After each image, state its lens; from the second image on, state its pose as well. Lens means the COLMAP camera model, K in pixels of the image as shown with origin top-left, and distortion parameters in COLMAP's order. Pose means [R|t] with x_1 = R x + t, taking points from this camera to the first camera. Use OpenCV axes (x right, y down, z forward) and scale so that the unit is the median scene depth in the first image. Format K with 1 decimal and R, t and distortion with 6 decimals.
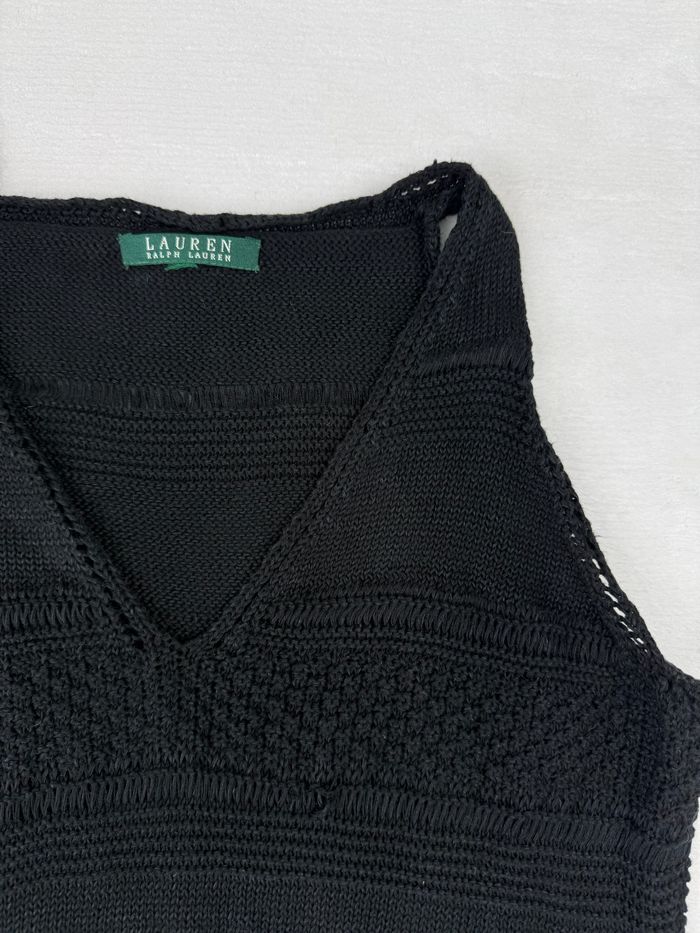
lens RADIAL K [[643.7, 0, 351.2], [0, 643.7, 462.2], [0, 0, 1]] dist [0.051057, -0.101728]
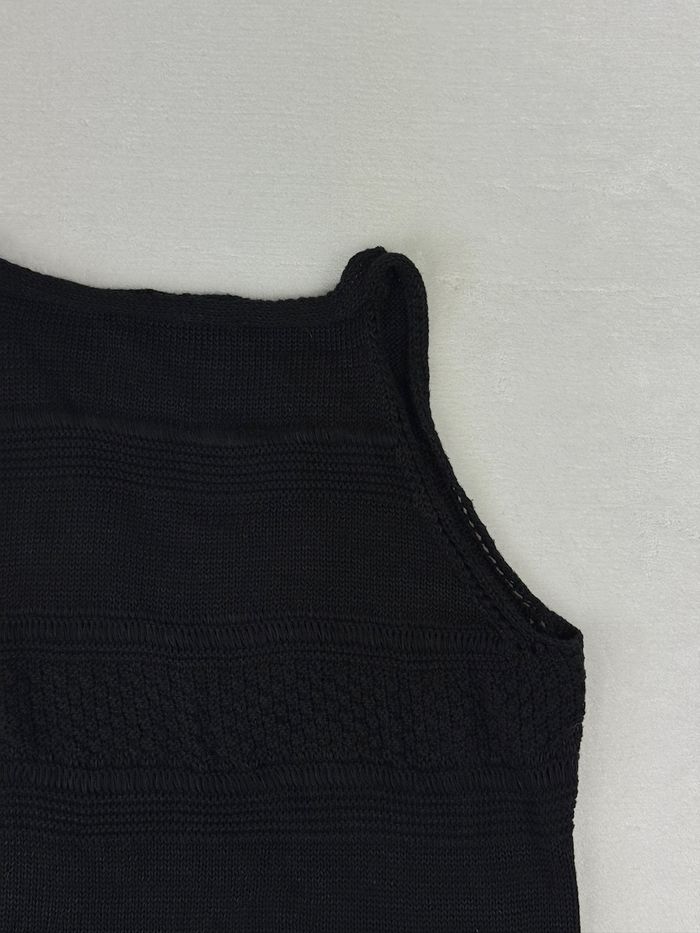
lens RADIAL K [[1308.6, 0, 350.0], [0, 1308.6, 466.5], [0, 0, 1]] dist [0.196573, -0.573261]
pose [[0.999633, -0.014669, -0.022767, -0.025431], [0.014643, 0.999892, -0.001301, -0.077027], [0.022784, 0.000967, 0.999740, -1.660187]]
